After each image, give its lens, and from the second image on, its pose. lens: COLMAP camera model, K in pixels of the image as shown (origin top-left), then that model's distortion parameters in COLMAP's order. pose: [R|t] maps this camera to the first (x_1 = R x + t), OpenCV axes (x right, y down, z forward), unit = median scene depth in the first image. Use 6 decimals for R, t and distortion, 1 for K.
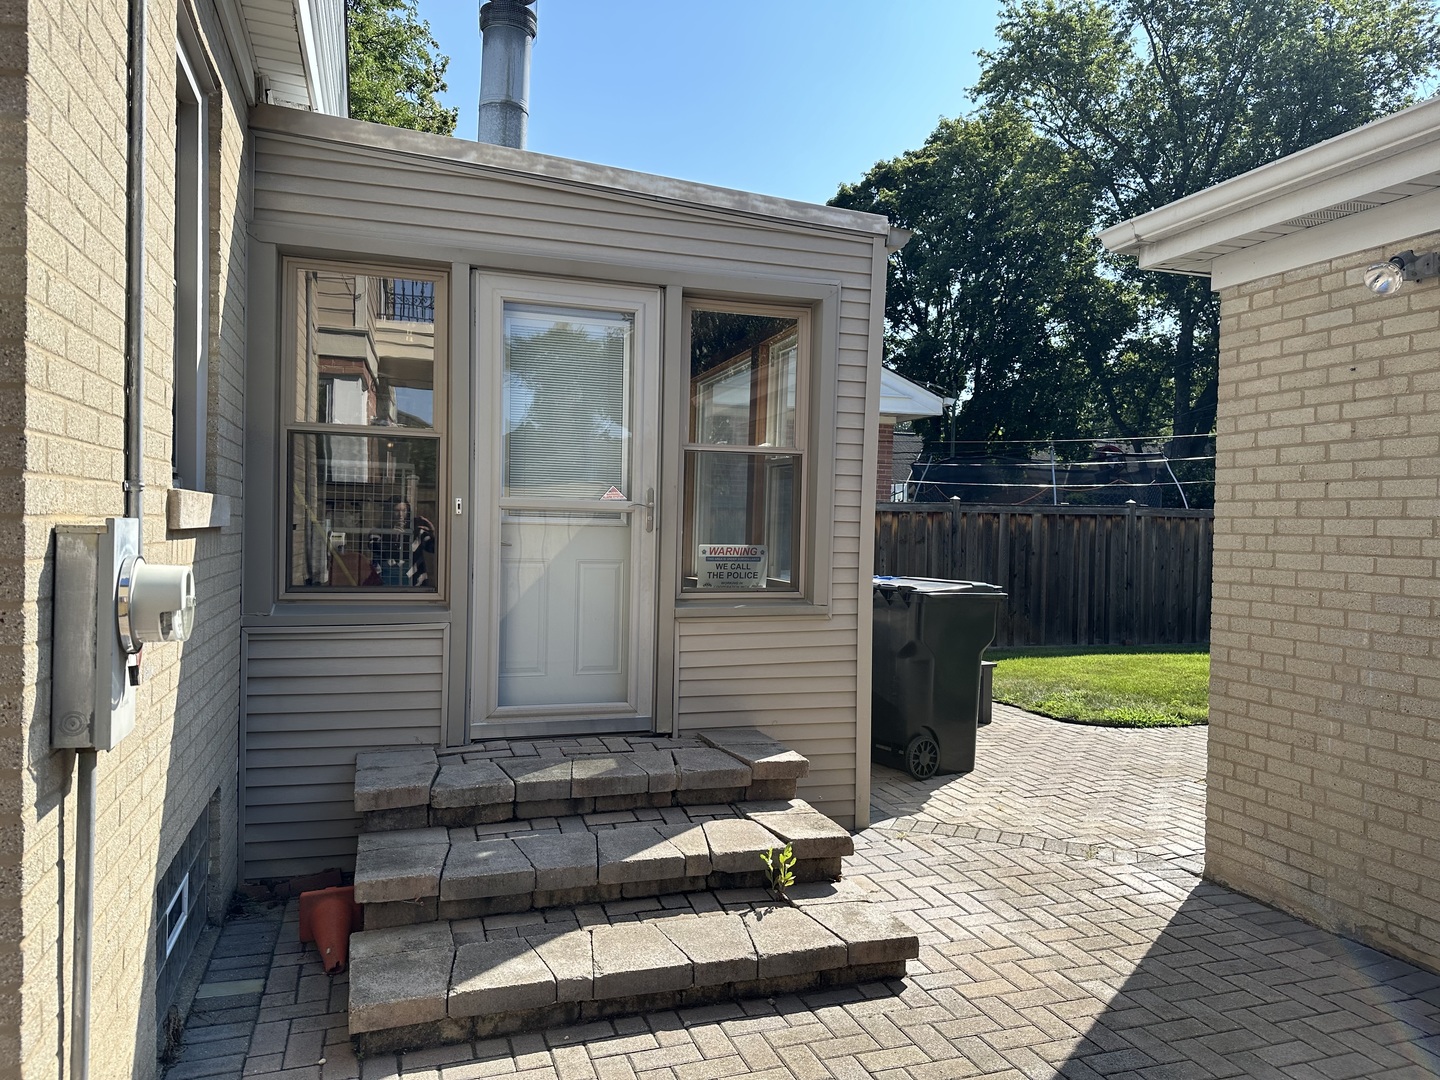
lens RADIAL K [[1002.7, 0, 720.3], [0, 1002.7, 547.3], [0, 0, 1]] dist [0.040650, -0.045957]
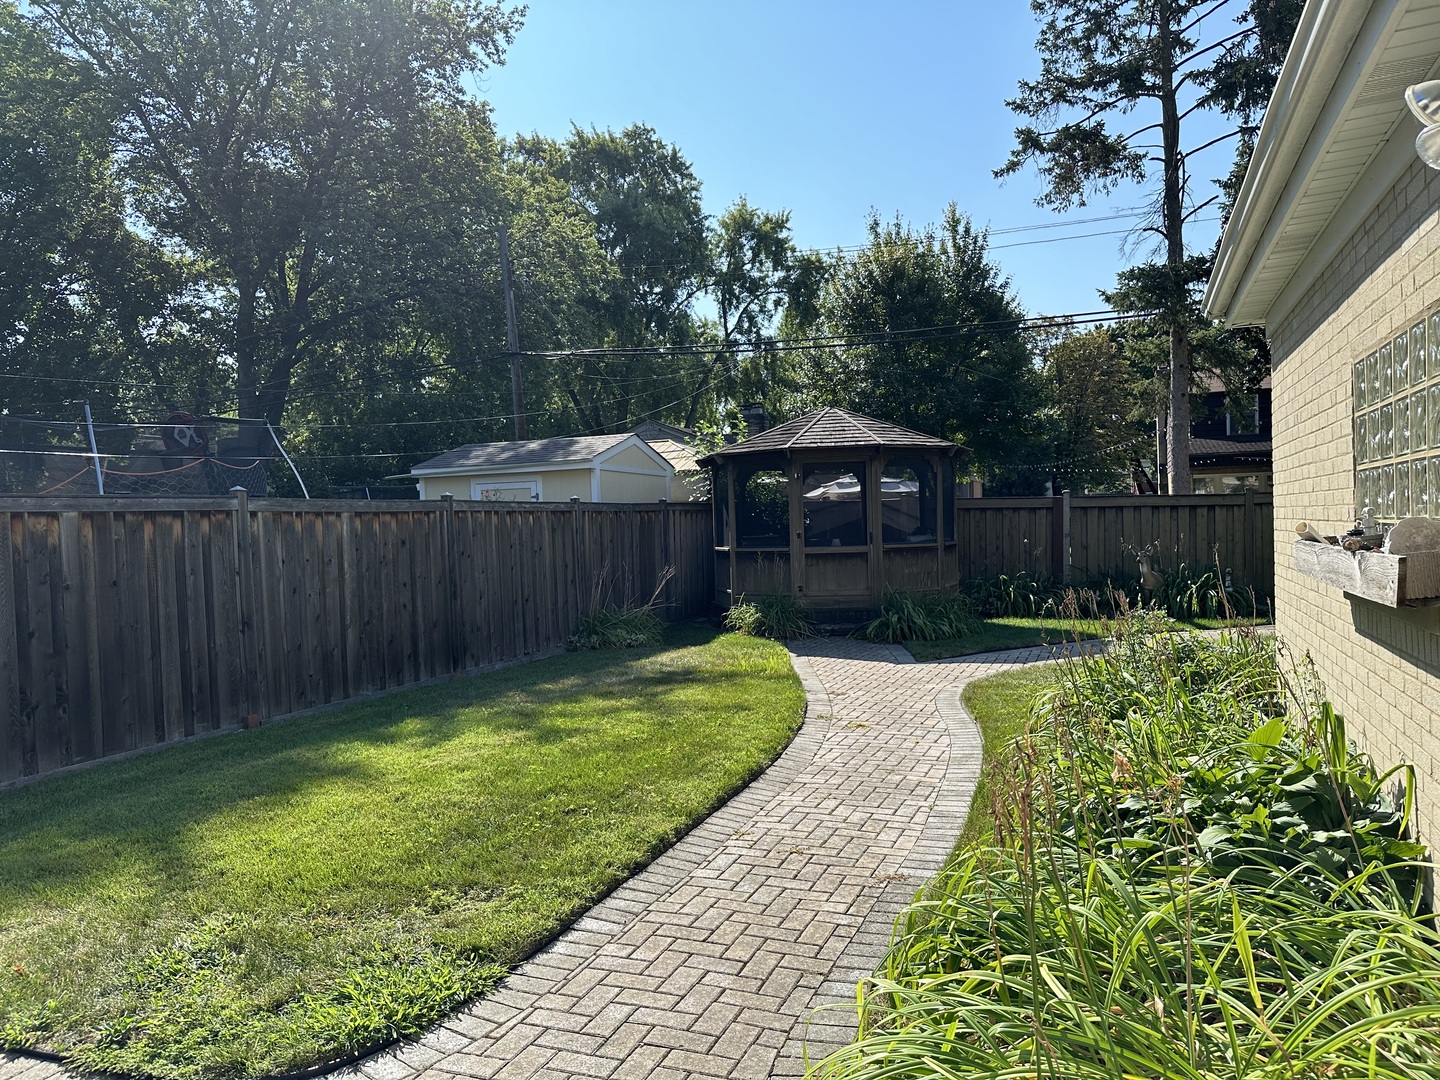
lens RADIAL K [[993.7, 0, 699.0], [0, 993.7, 555.7], [0, 0, 1]] dist [0.068917, -0.113894]
pose [[0.646218, -0.063191, 0.760532, 0.372967], [0.060888, 0.997658, 0.031158, -0.020073], [-0.760720, 0.026172, 0.648552, 1.198958]]
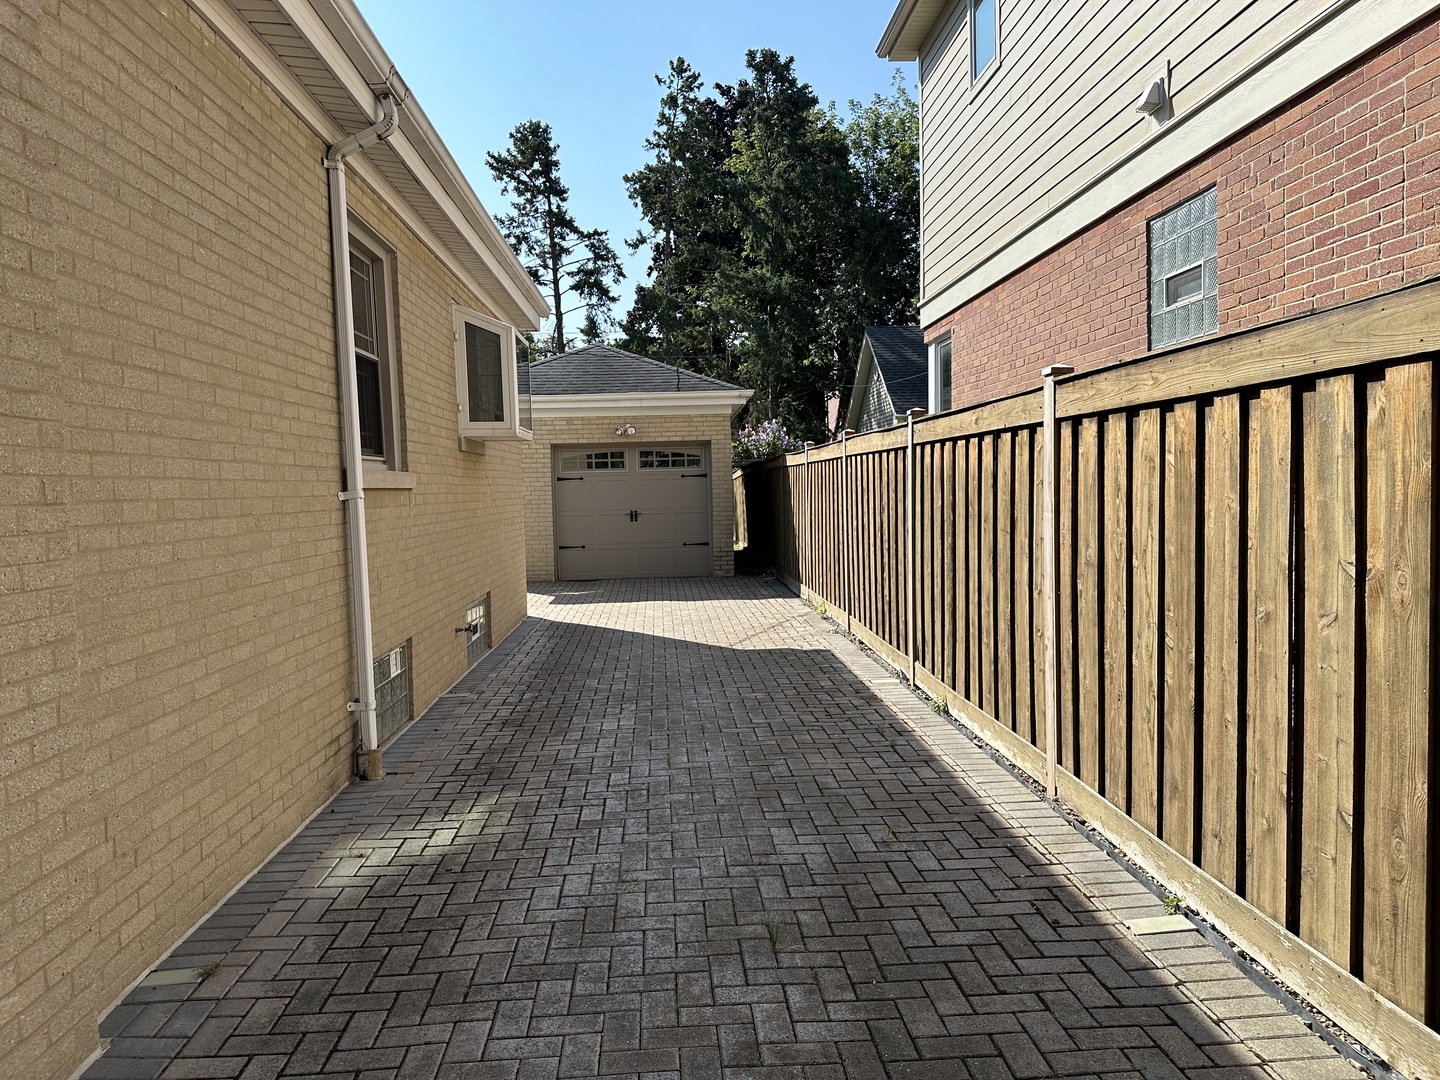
lens RADIAL K [[1016.0, 0, 716.2], [0, 1016.0, 547.6], [0, 0, 1]] dist [0.069129, -0.077358]
pose [[0.266287, -0.081417, 0.960449, -2.624677], [0.053037, 0.996154, 0.069739, -0.005078], [-0.962433, 0.032369, 0.269581, -0.839811]]
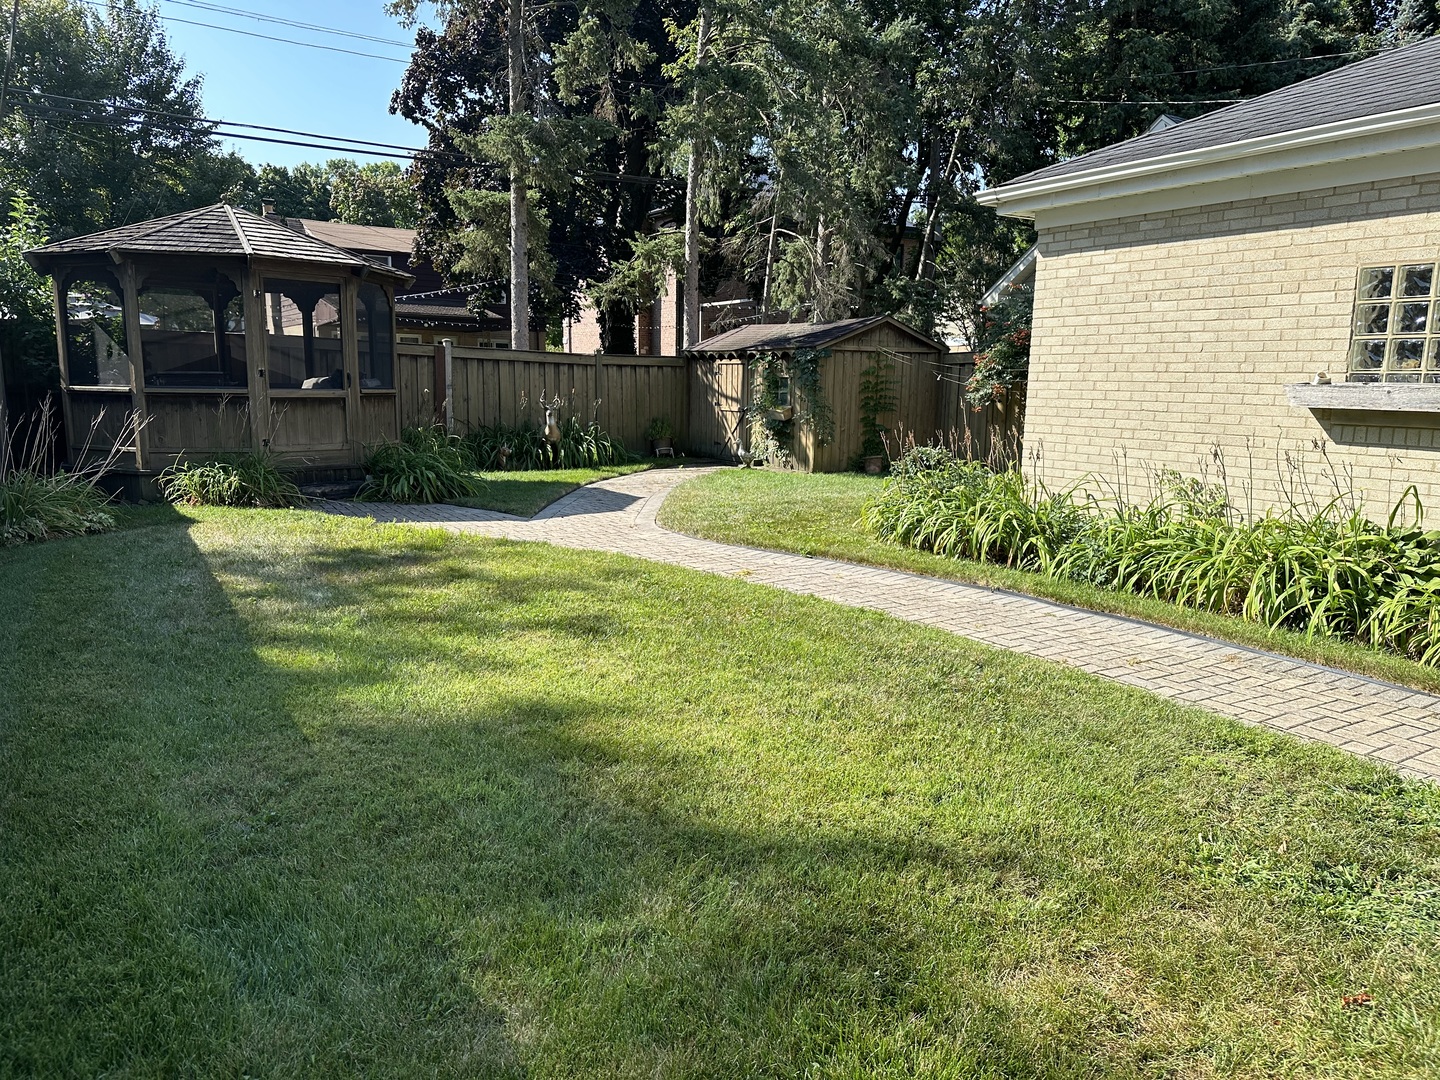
lens RADIAL K [[1016.0, 0, 716.2], [0, 1016.0, 547.6], [0, 0, 1]] dist [0.069129, -0.077358]
pose [[-0.244456, -0.182230, 0.952383, 0.228373], [0.001449, 0.982112, 0.188290, -0.019053], [-0.969659, 0.047409, -0.239819, 2.603211]]
